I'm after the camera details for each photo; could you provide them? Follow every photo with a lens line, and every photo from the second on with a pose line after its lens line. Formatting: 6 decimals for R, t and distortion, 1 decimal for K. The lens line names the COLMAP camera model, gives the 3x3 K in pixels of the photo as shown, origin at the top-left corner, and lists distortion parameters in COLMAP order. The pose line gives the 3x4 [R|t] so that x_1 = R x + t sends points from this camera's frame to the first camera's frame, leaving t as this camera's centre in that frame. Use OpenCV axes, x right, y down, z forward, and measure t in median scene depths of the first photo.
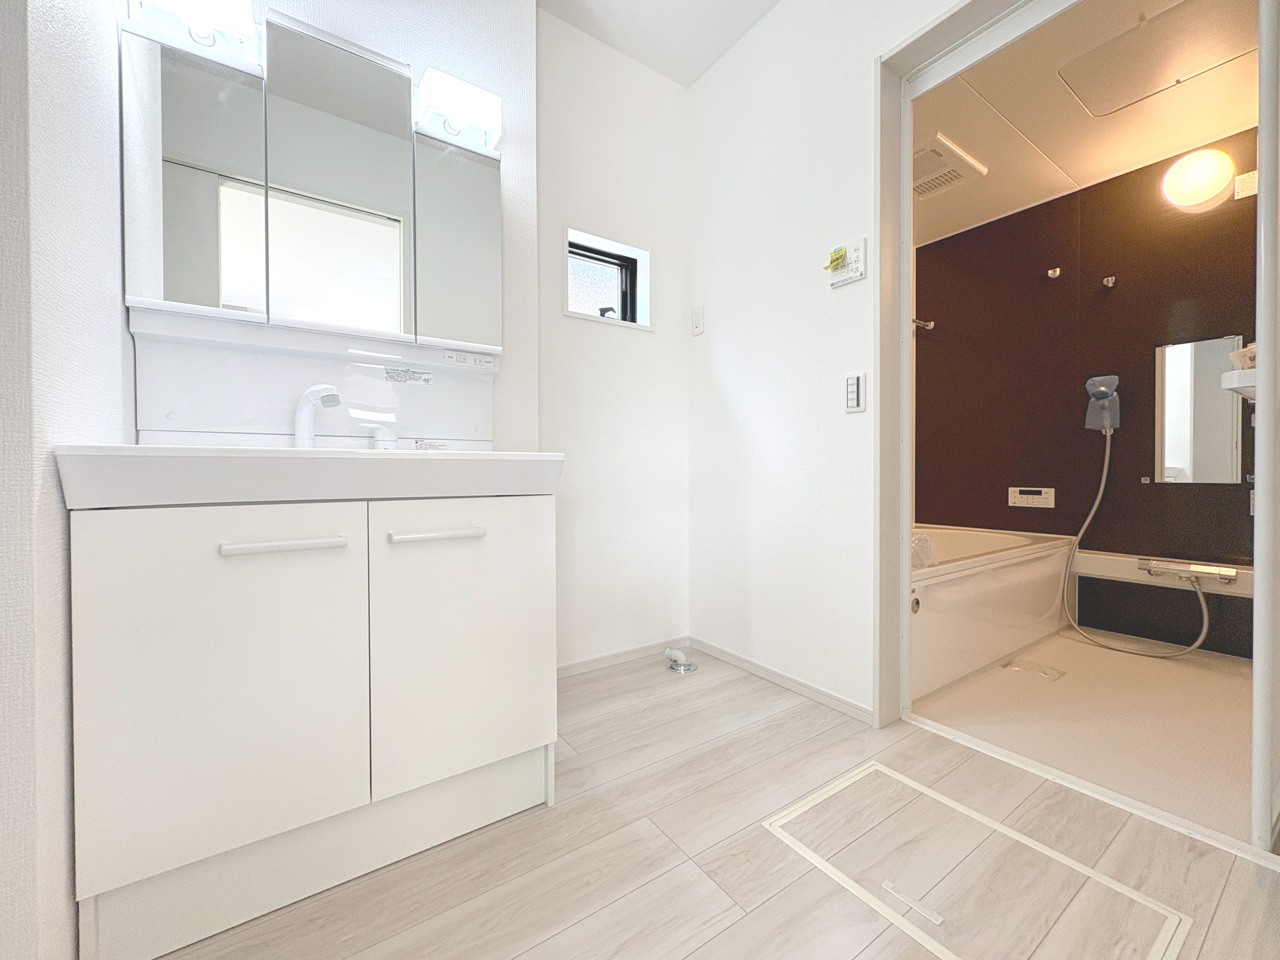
lens RADIAL K [[512.9, 0, 640.8], [0, 512.9, 474.8], [0, 0, 1]] dist [0.001437, 0.000236]
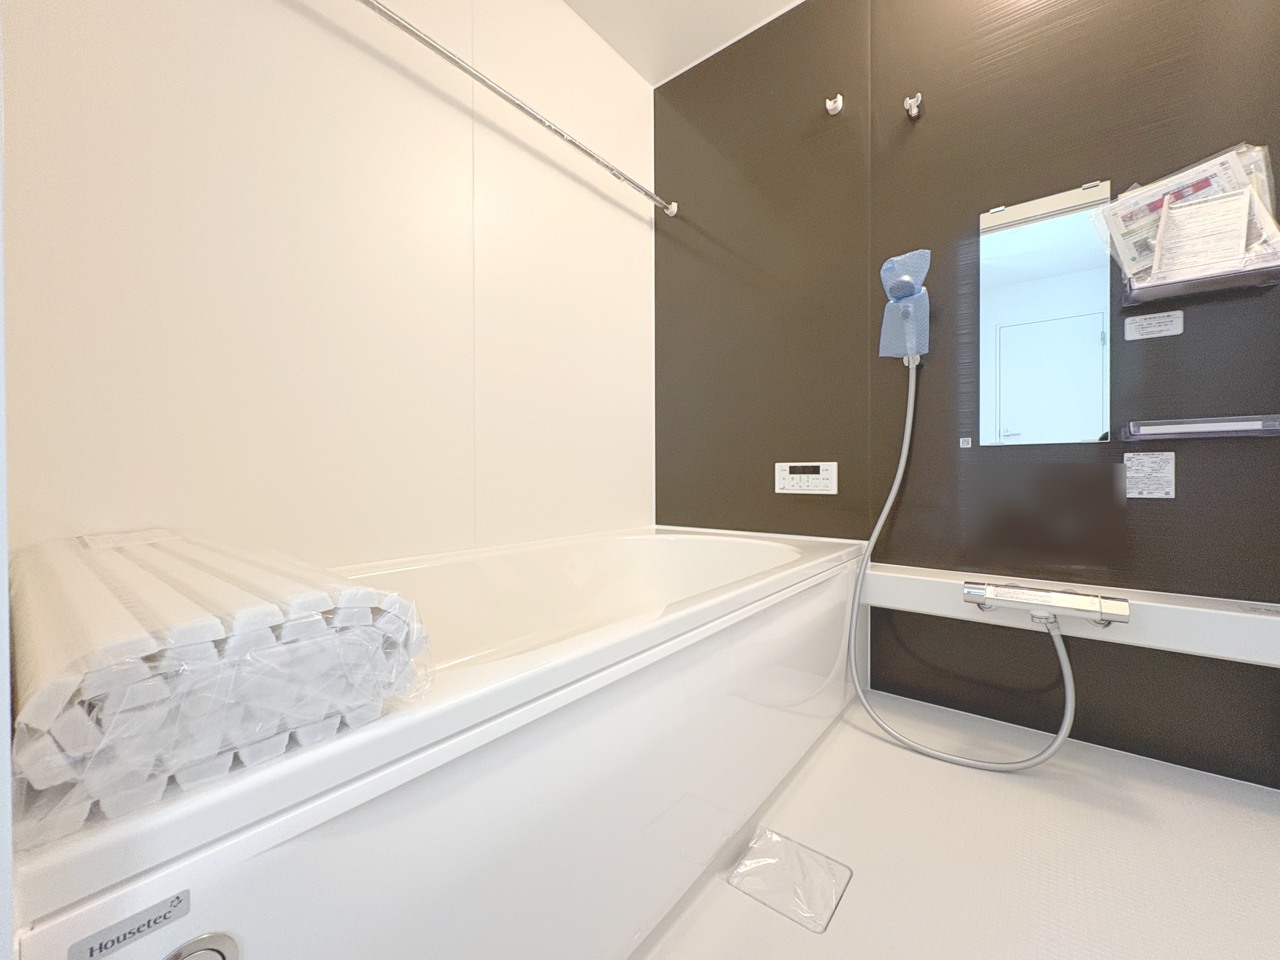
lens RADIAL K [[512.9, 0, 639.7], [0, 512.9, 476.2], [0, 0, 1]] dist [0.001437, 0.000236]
pose [[0.958781, -0.005562, 0.284093, 0.444823], [0.005906, 0.999982, -0.000354, 0.045528], [-0.284086, 0.002017, 0.958797, 0.527205]]
